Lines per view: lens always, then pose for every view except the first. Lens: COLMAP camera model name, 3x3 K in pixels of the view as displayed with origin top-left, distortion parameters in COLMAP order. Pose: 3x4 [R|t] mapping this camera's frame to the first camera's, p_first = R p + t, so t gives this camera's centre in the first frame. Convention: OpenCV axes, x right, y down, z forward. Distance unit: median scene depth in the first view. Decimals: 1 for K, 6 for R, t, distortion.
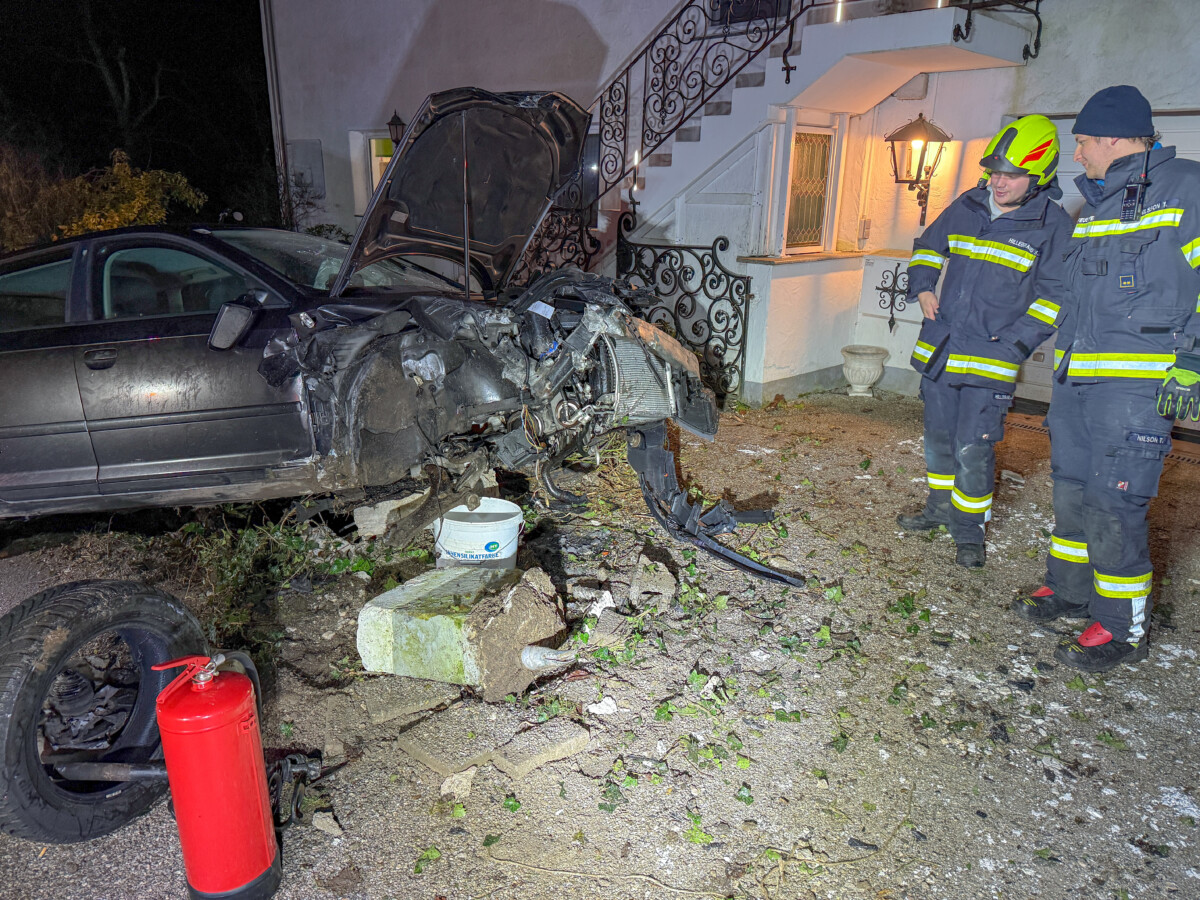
lens RADIAL K [[857.2, 0, 606.2], [0, 857.2, 455.8], [0, 0, 1]] dist [0.063227, -0.055698]
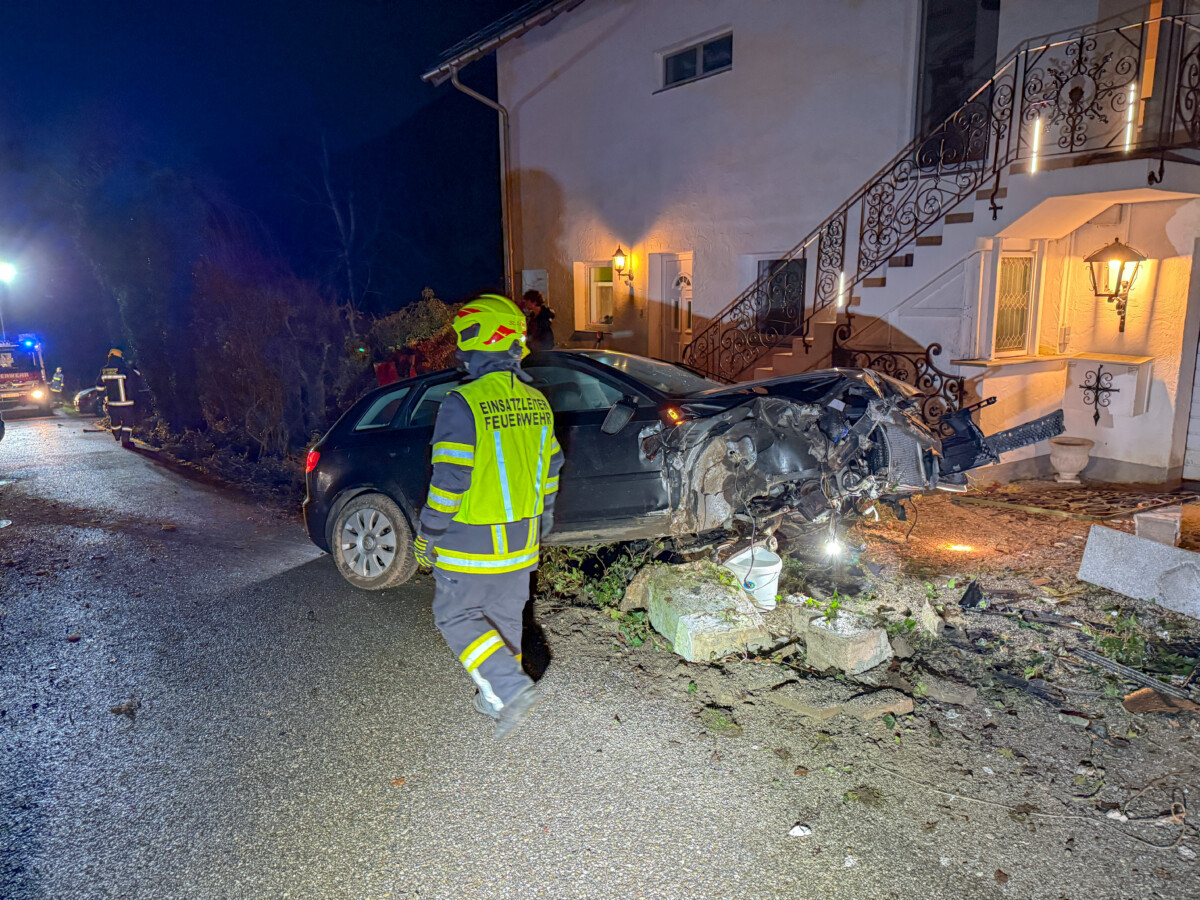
lens RADIAL K [[857.2, 0, 590.8], [0, 857.2, 446.5], [0, 0, 1]] dist [0.063227, -0.055698]
pose [[0.983723, 0.003797, -0.179651, -0.115186], [-0.025946, 0.992301, -0.121101, 0.039355], [0.177808, 0.123792, 0.976248, -0.219558]]
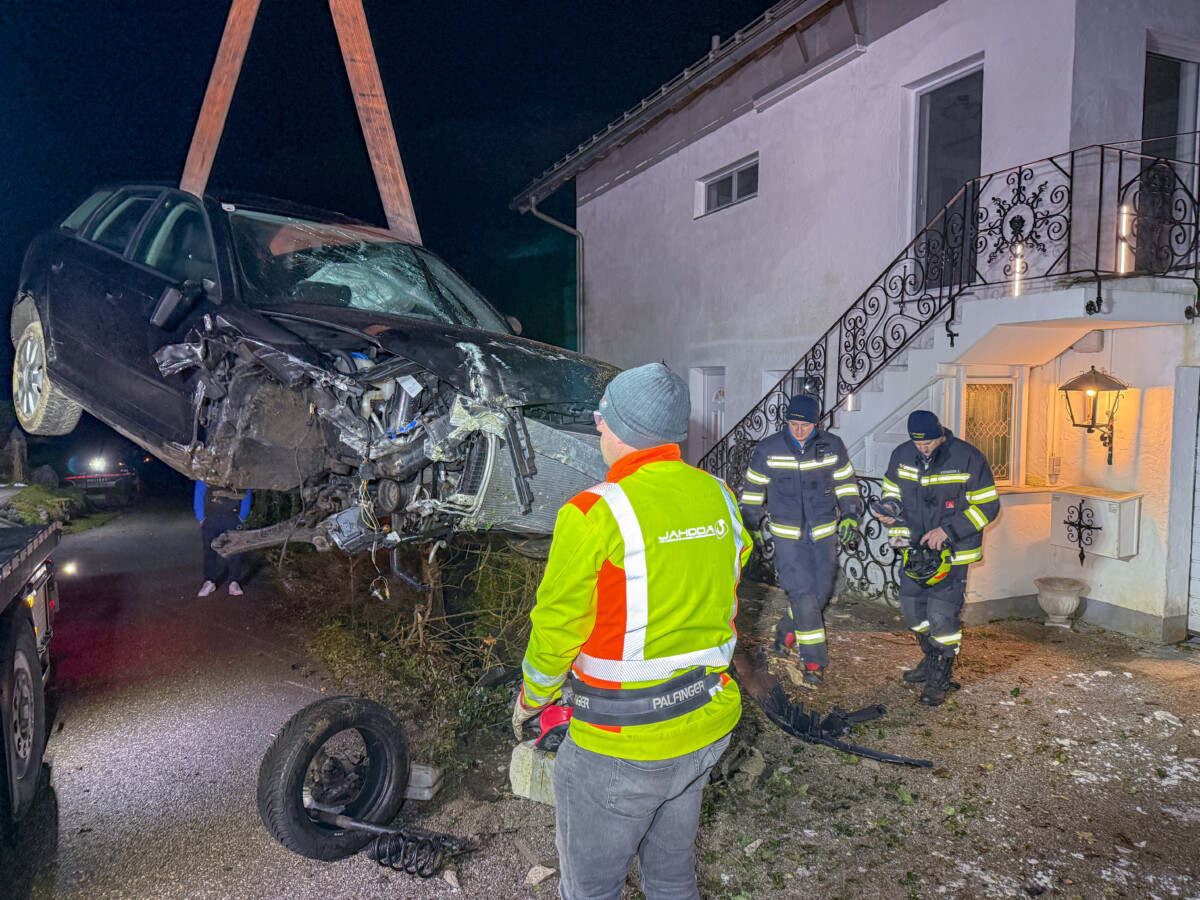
lens RADIAL K [[857.2, 0, 598.9], [0, 857.2, 445.3], [0, 0, 1]] dist [0.063227, -0.055698]
pose [[0.936469, 0.001949, -0.350745, 0.161084], [-0.087073, 0.969973, -0.227091, 0.003262], [0.339770, 0.243205, 0.908519, -0.171468]]
